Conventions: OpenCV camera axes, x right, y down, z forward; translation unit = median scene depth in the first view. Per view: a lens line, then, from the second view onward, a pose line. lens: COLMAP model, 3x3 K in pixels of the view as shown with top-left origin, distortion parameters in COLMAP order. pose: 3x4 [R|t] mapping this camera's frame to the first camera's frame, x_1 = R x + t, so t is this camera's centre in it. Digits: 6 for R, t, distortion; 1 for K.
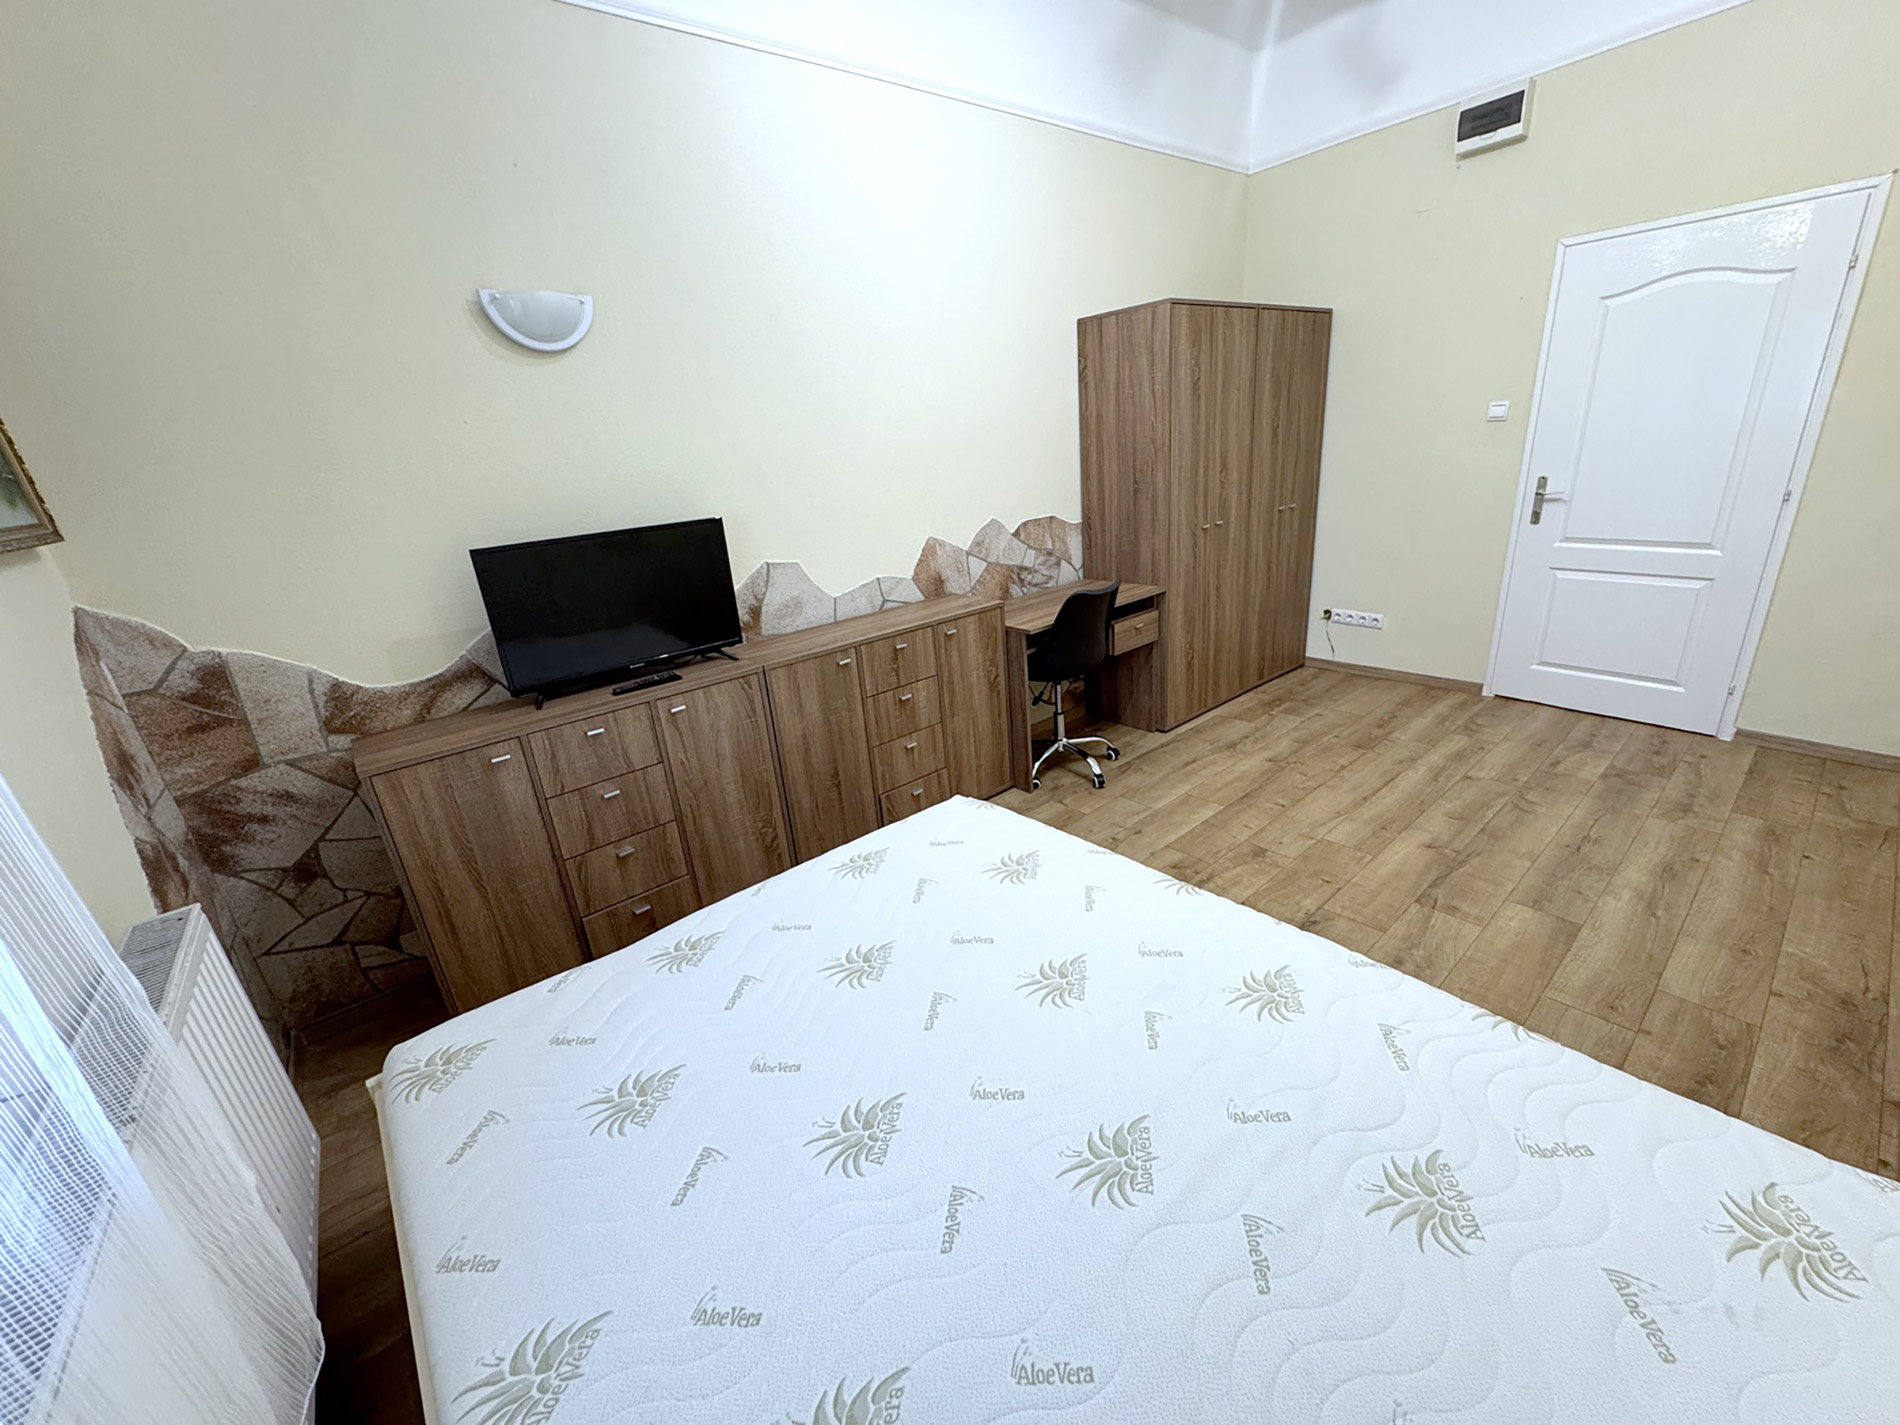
lens RADIAL K [[756.2, 0, 948.6], [0, 756.2, 712.6], [0, 0, 1]] dist [-0.001701, 0.000051]
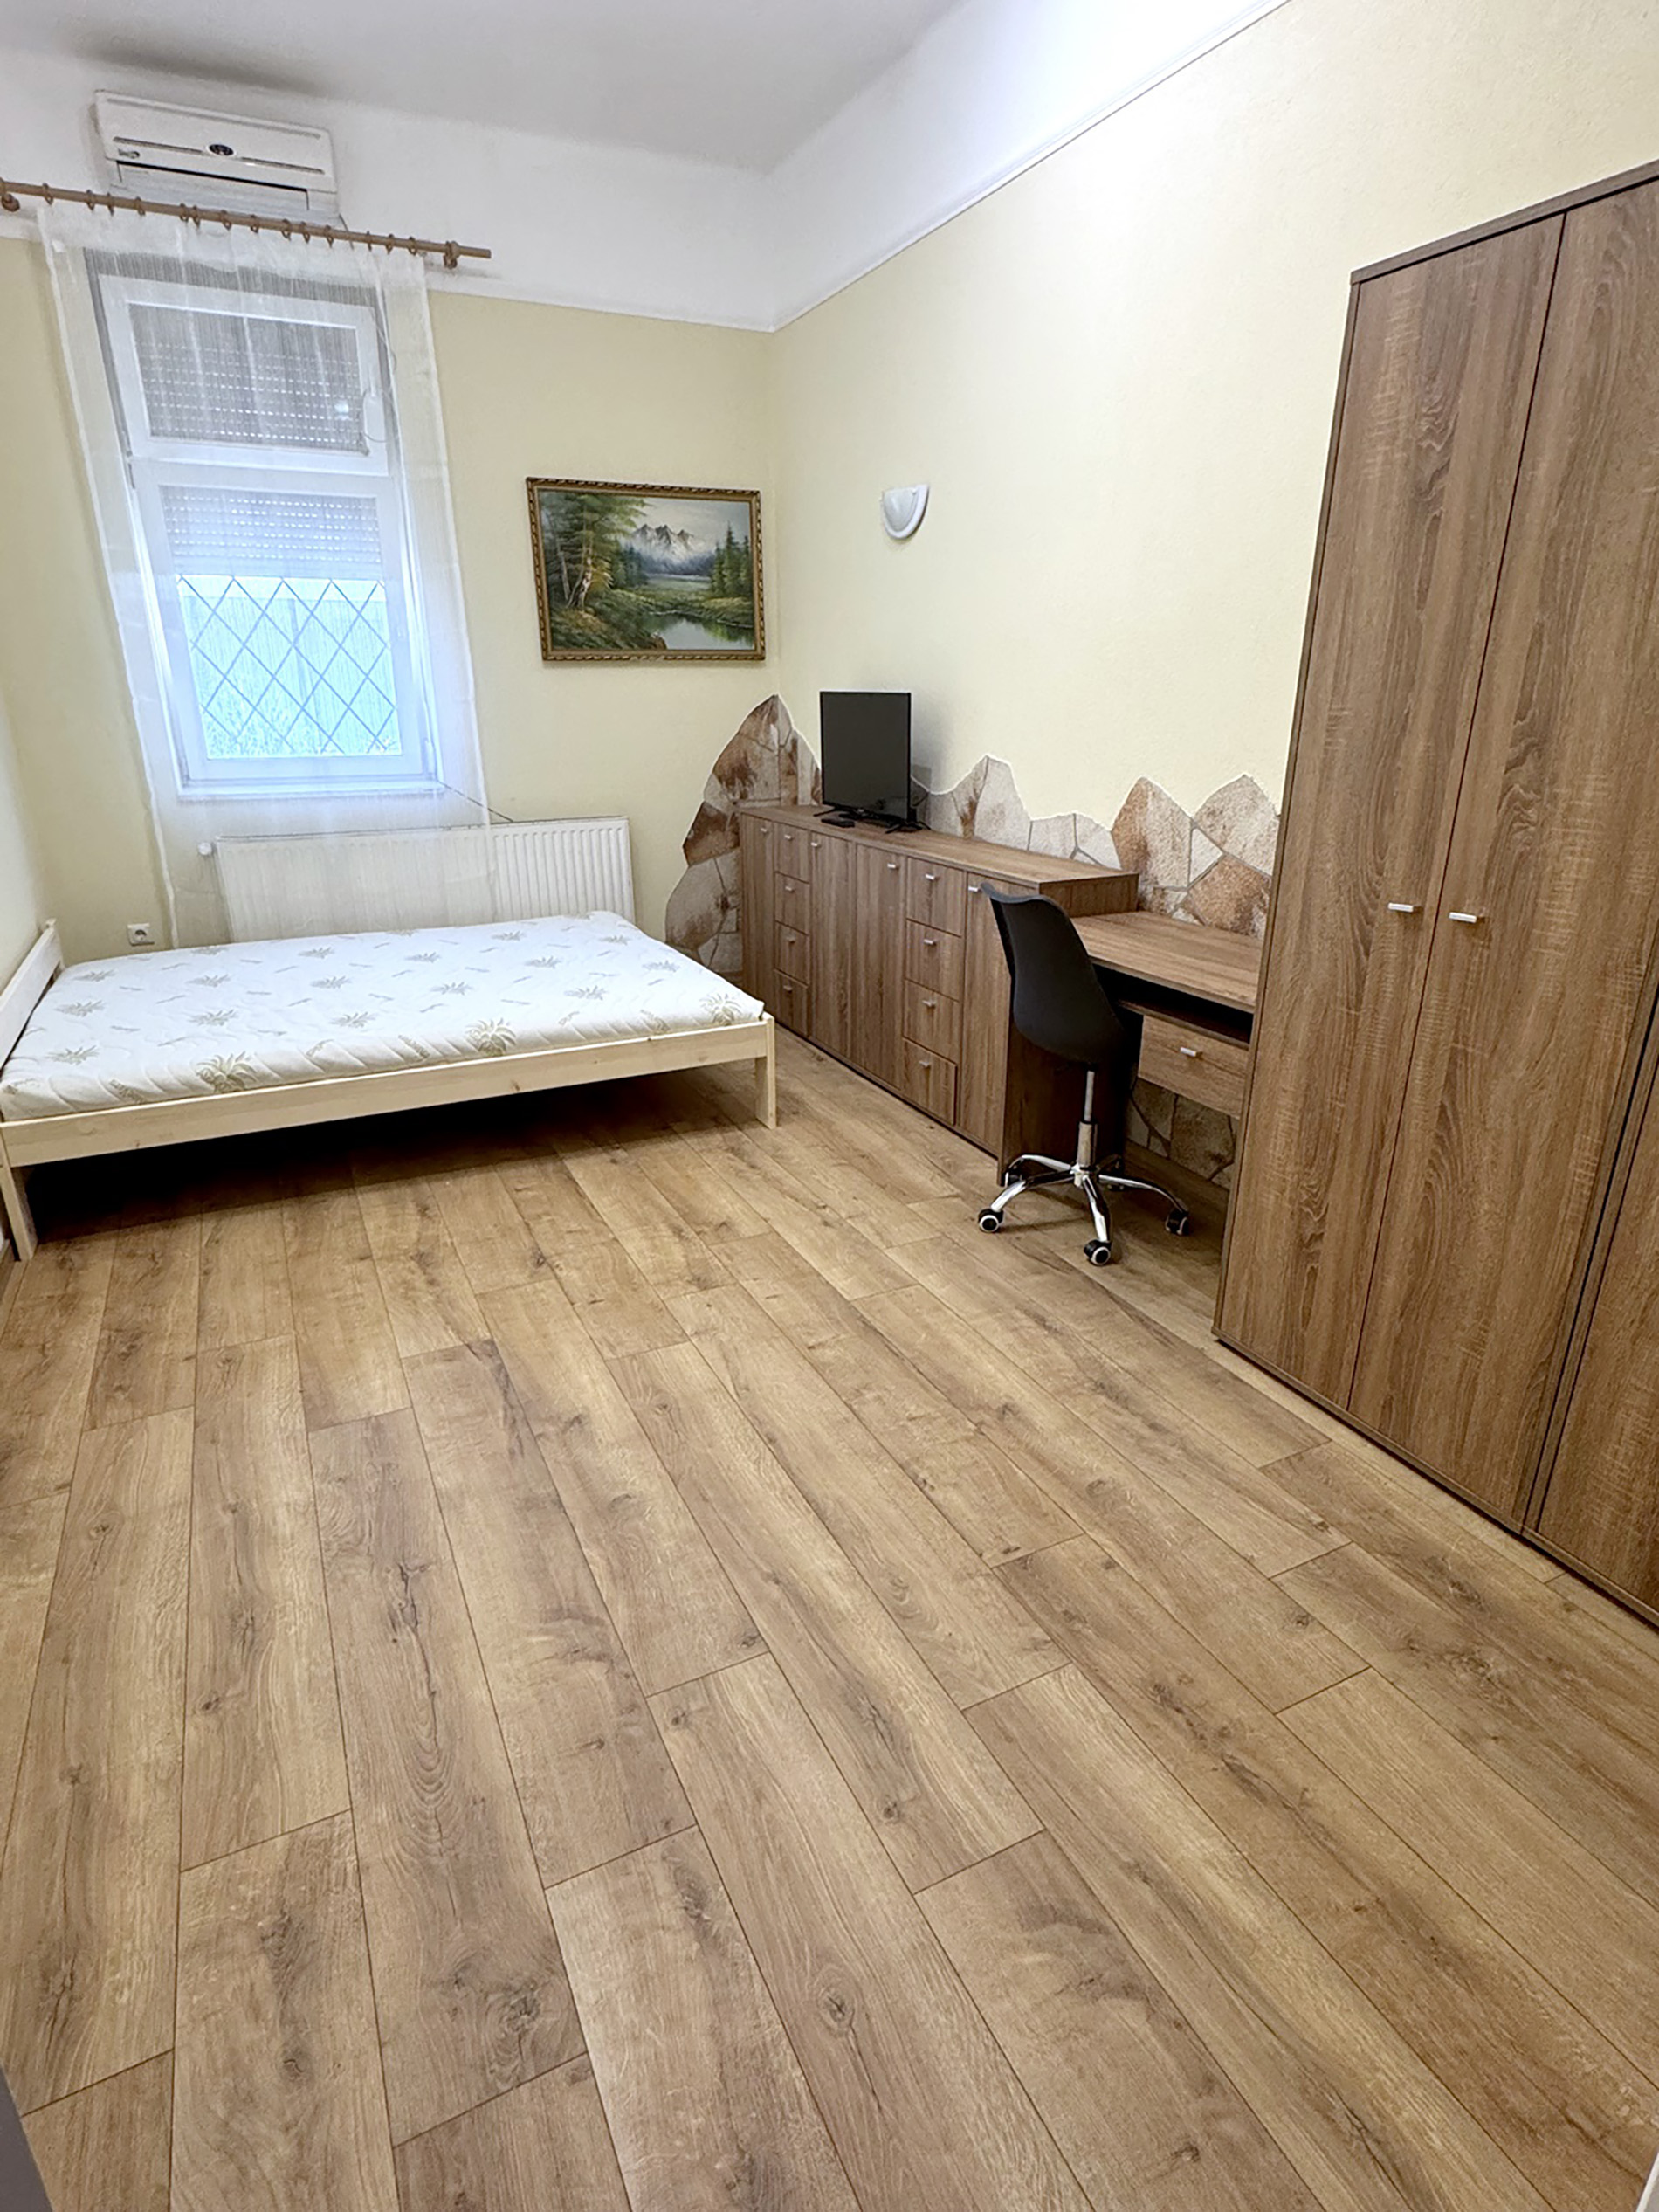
lens RADIAL K [[1152.1, 0, 826.1], [0, 1152.1, 1095.6], [0, 0, 1]] dist [0.003280, 0.000452]
pose [[-0.238199, 0.403184, -0.883575, 1.076288], [-0.314179, 0.828856, 0.462914, -0.400939], [0.918996, 0.387866, -0.070761, 0.986662]]
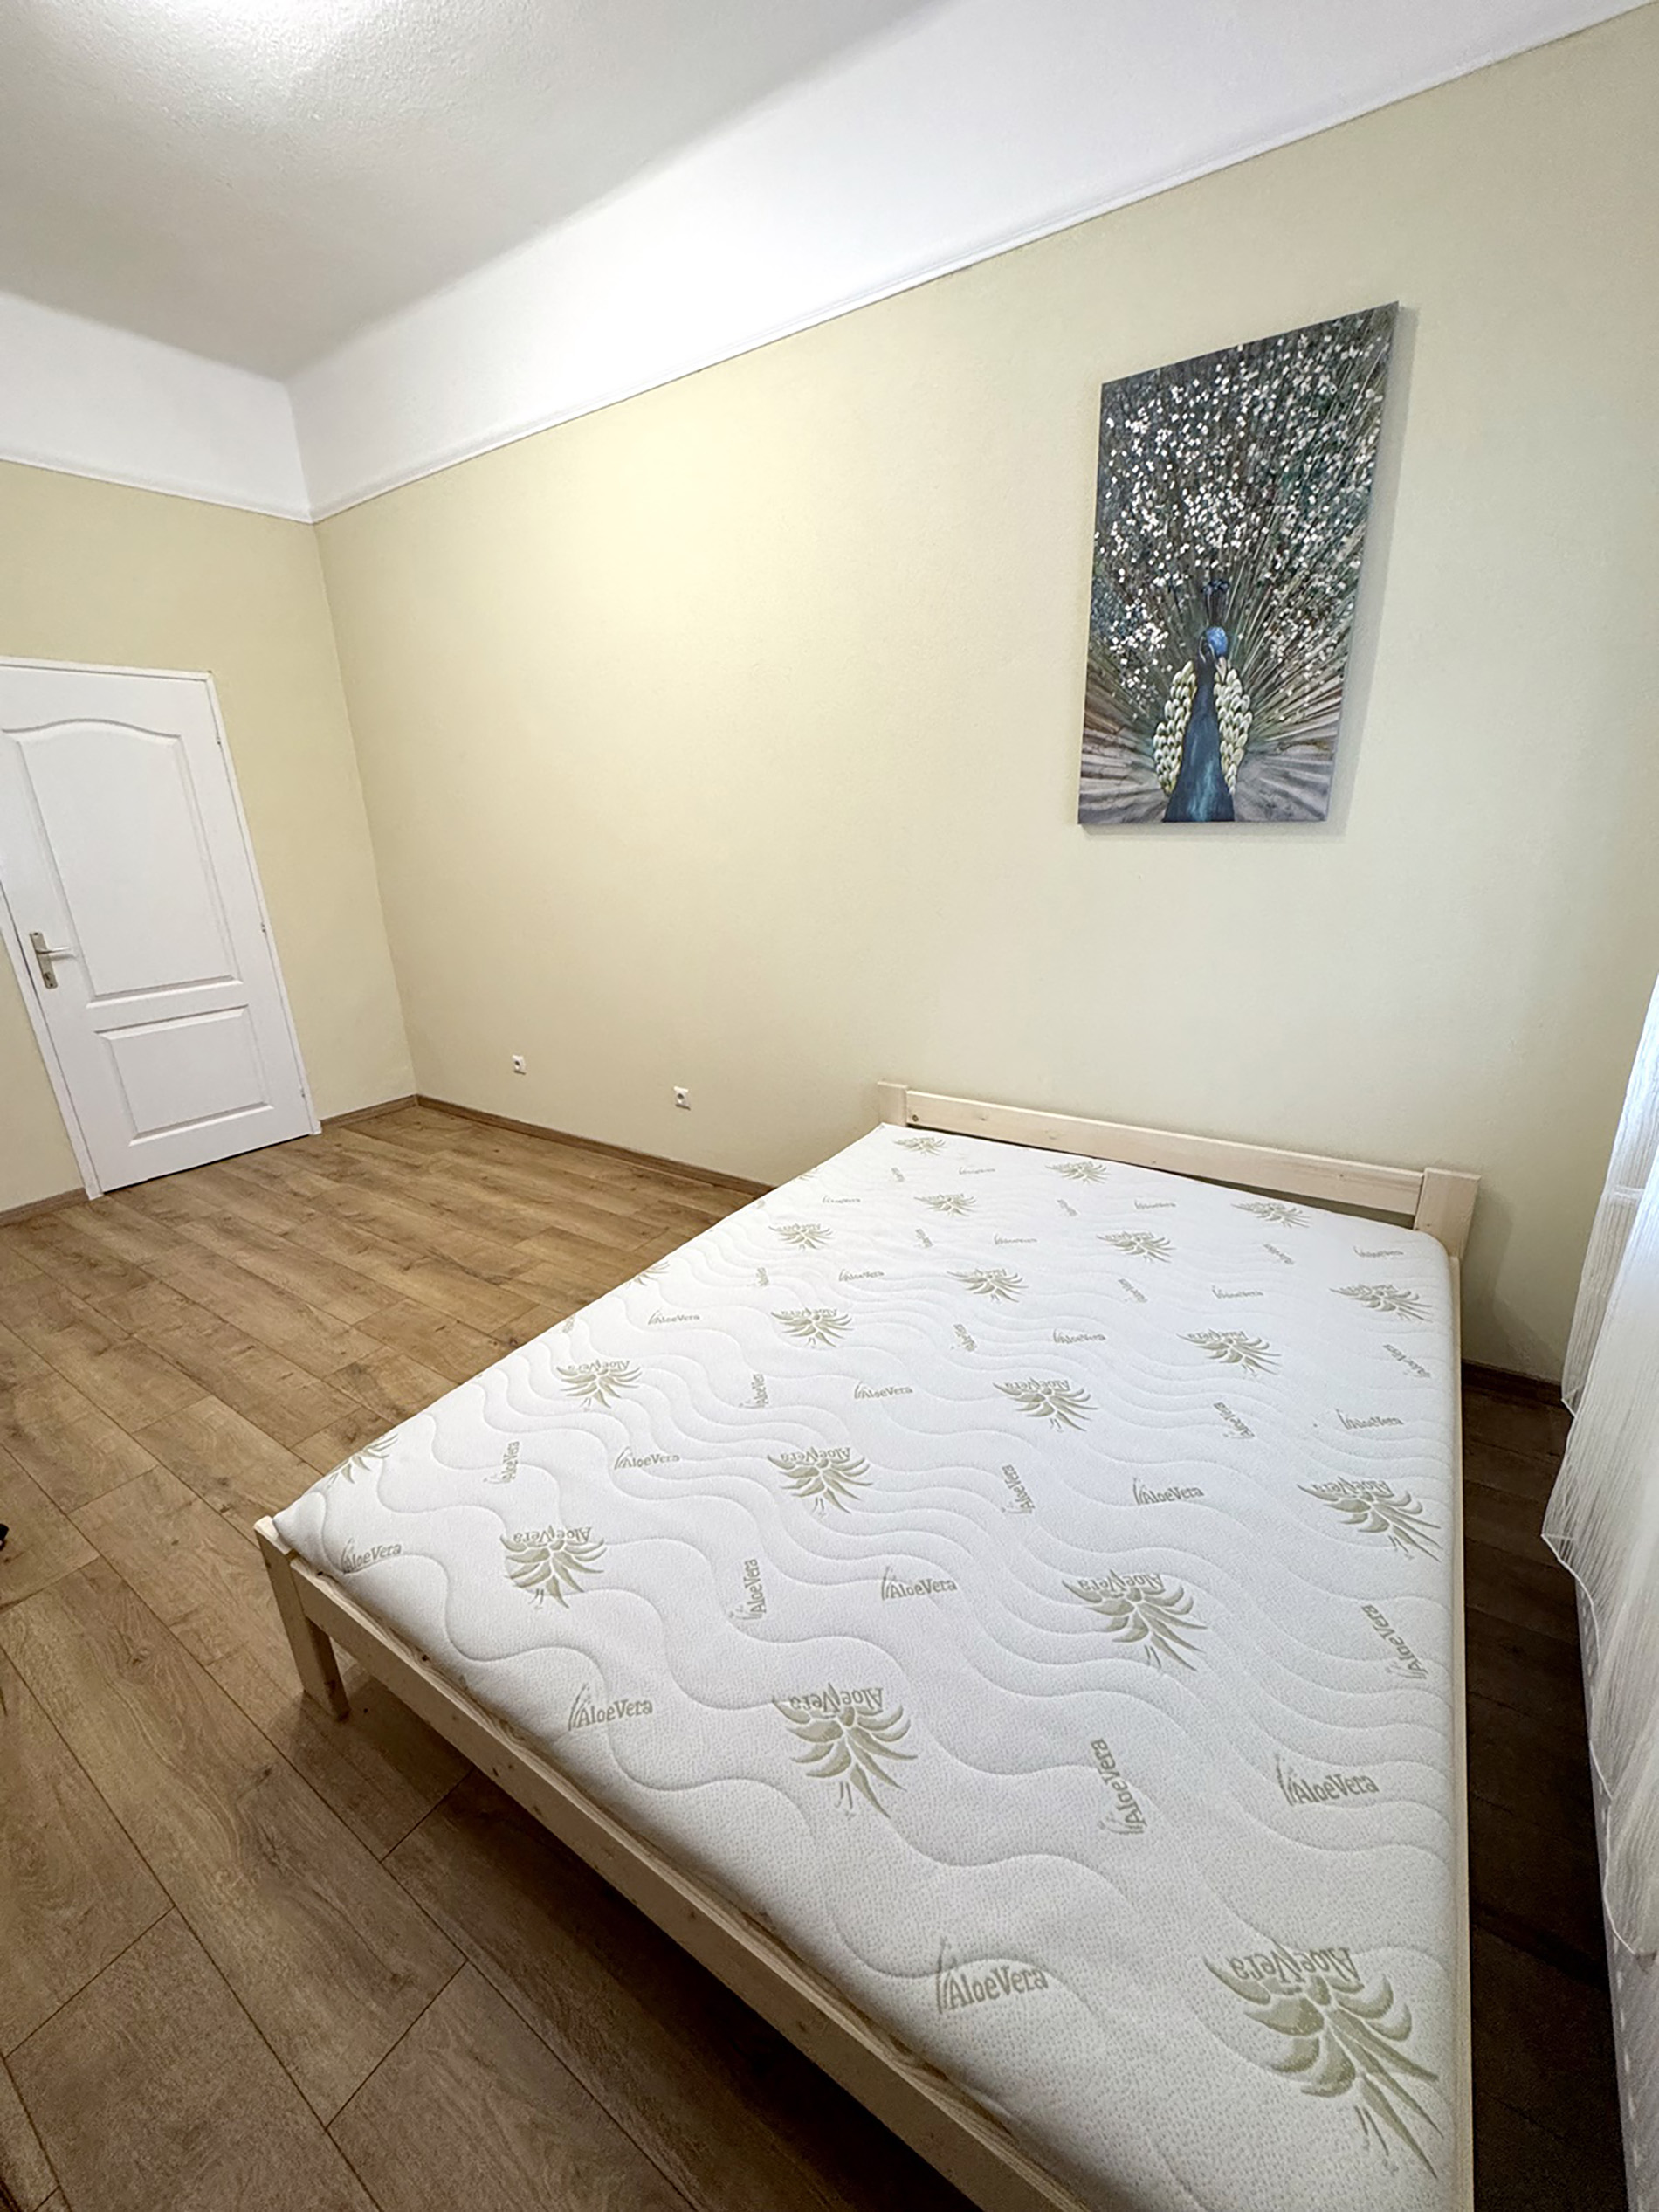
lens RADIAL K [[880.3, 0, 829.2], [0, 880.3, 1106.4], [0, 0, 1]] dist [-0.001701, 0.000051]
pose [[-0.274372, -0.223836, 0.935210, -0.455926], [0.383214, 0.866522, 0.319823, -0.136664], [-0.881968, 0.446136, -0.151972, 0.521745]]
